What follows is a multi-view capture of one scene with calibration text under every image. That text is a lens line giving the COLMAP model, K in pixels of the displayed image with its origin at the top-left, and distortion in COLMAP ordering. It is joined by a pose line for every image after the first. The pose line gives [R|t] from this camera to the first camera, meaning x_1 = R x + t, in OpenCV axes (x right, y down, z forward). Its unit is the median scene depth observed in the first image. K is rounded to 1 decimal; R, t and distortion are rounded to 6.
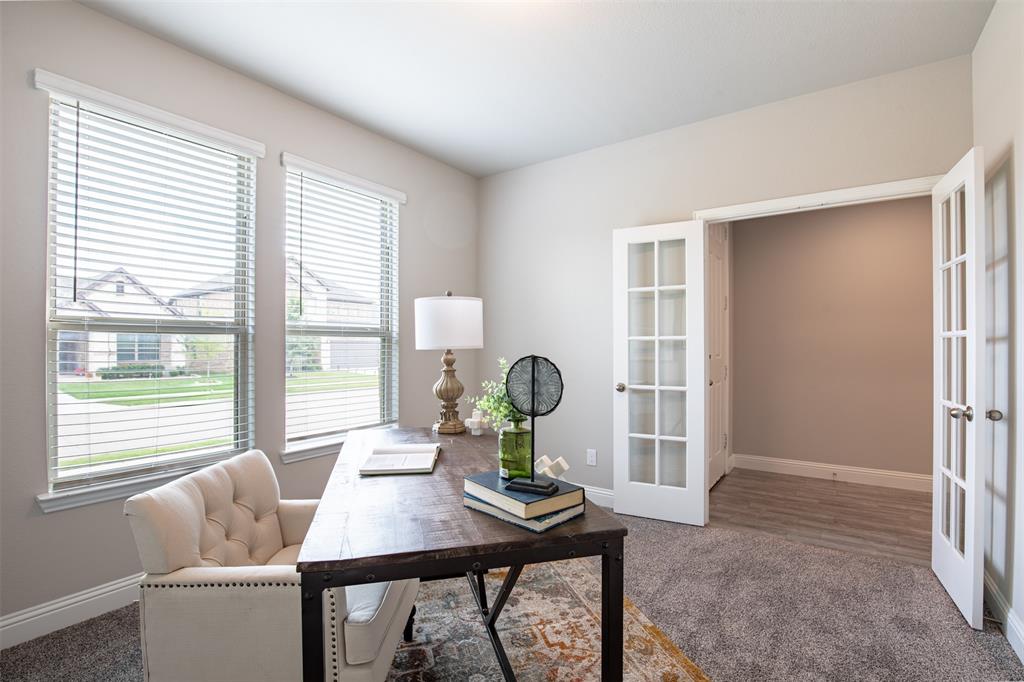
lens RADIAL K [[470.3, 0, 514.8], [0, 470.3, 340.9], [0, 0, 1]] dist [-0.036389, 0.006691]
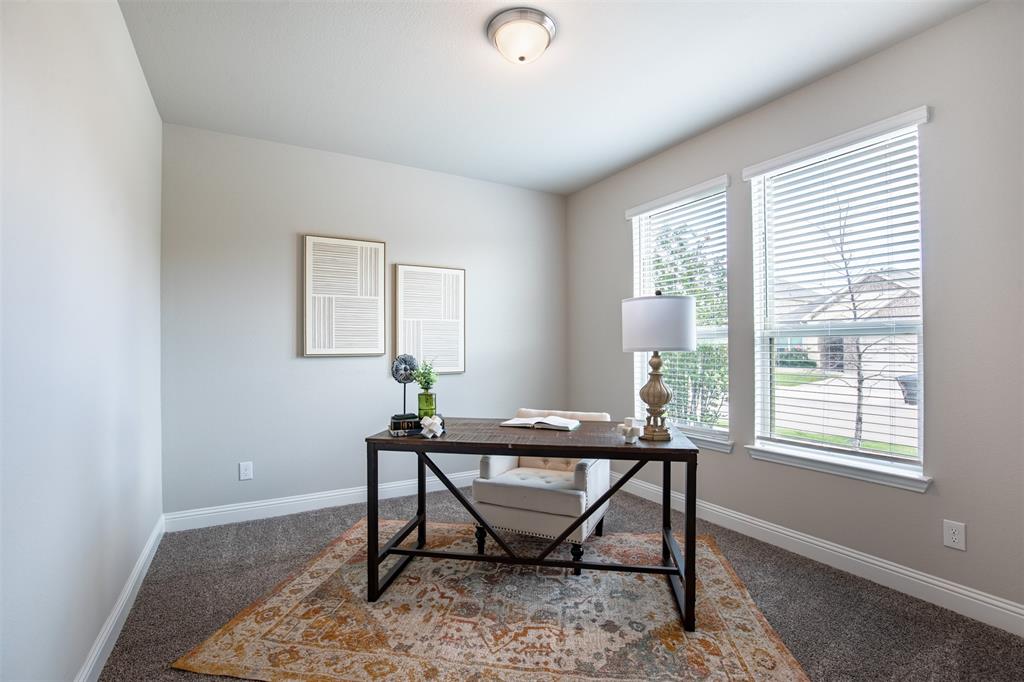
lens RADIAL K [[470.3, 0, 513.9], [0, 470.3, 340.1], [0, 0, 1]] dist [-0.036389, 0.006691]
pose [[-0.408692, -0.004659, -0.912661, 1.005310], [-0.003480, 0.999988, -0.003547, -0.002546], [0.912666, 0.001726, -0.408703, 1.331261]]
